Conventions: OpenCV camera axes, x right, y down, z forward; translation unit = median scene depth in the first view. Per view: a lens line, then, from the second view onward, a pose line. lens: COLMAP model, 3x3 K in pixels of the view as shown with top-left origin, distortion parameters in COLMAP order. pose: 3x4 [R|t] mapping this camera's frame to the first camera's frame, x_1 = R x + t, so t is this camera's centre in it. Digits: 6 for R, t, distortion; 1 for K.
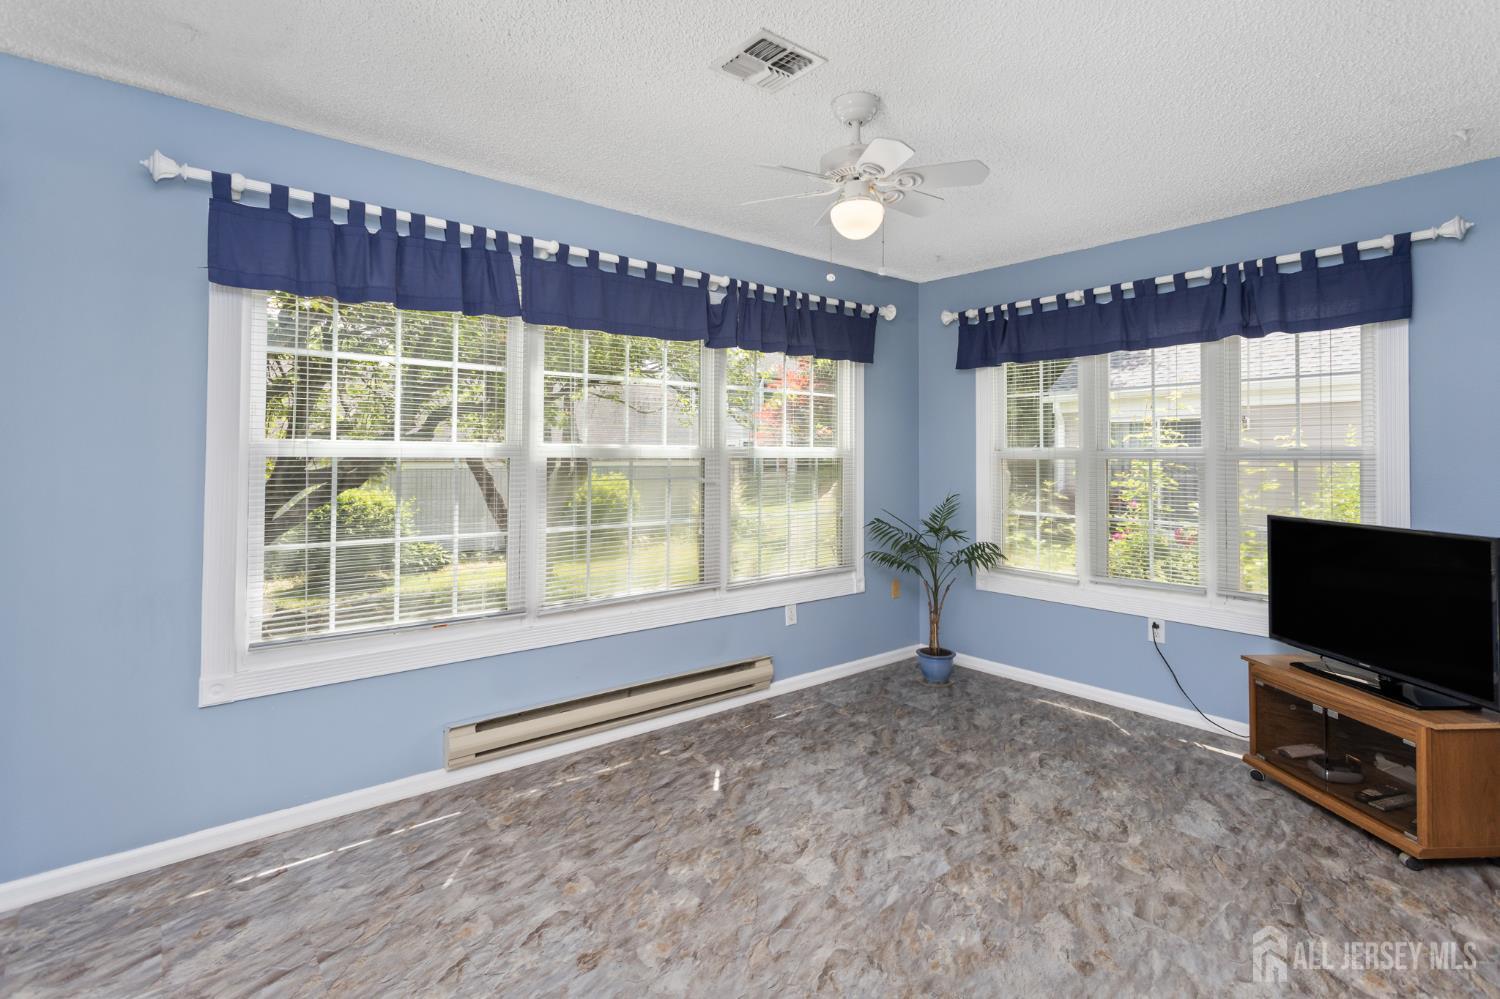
lens RADIAL K [[720.1, 0, 774.3], [0, 720.1, 456.2], [0, 0, 1]] dist [0.007794, 0.001567]
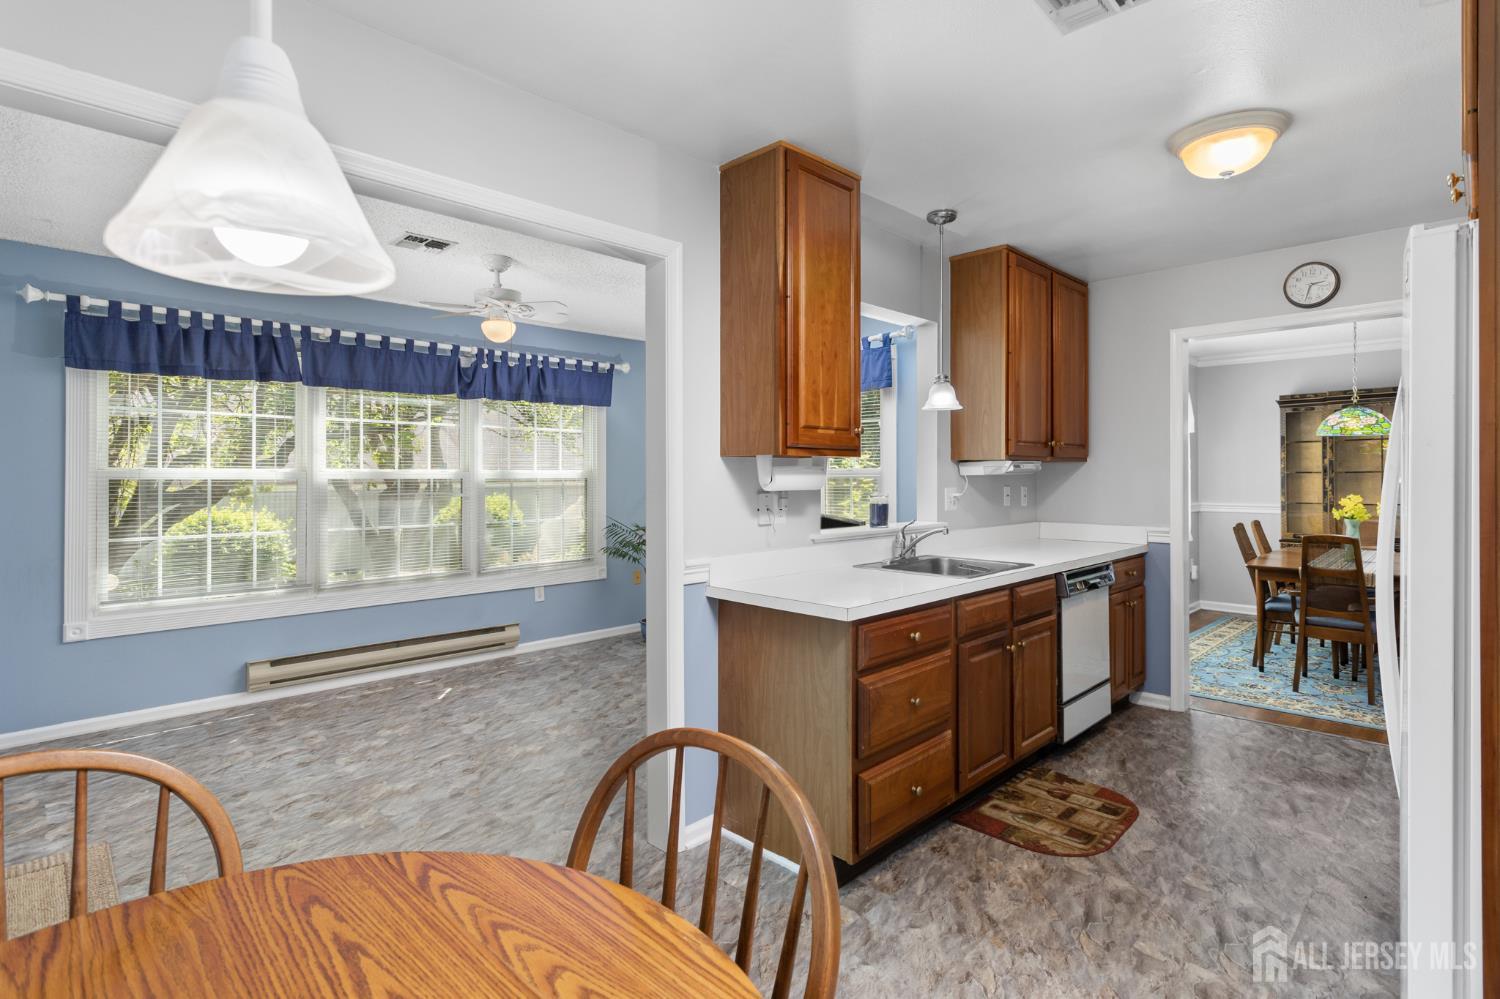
lens RADIAL K [[720.1, 0, 755.1], [0, 720.1, 485.4], [0, 0, 1]] dist [0.007794, 0.001567]
pose [[0.996667, -0.007721, 0.081217, 0.509507], [0.006753, 0.999903, 0.012185, 0.003524], [-0.081303, -0.011596, 0.996622, -0.608784]]
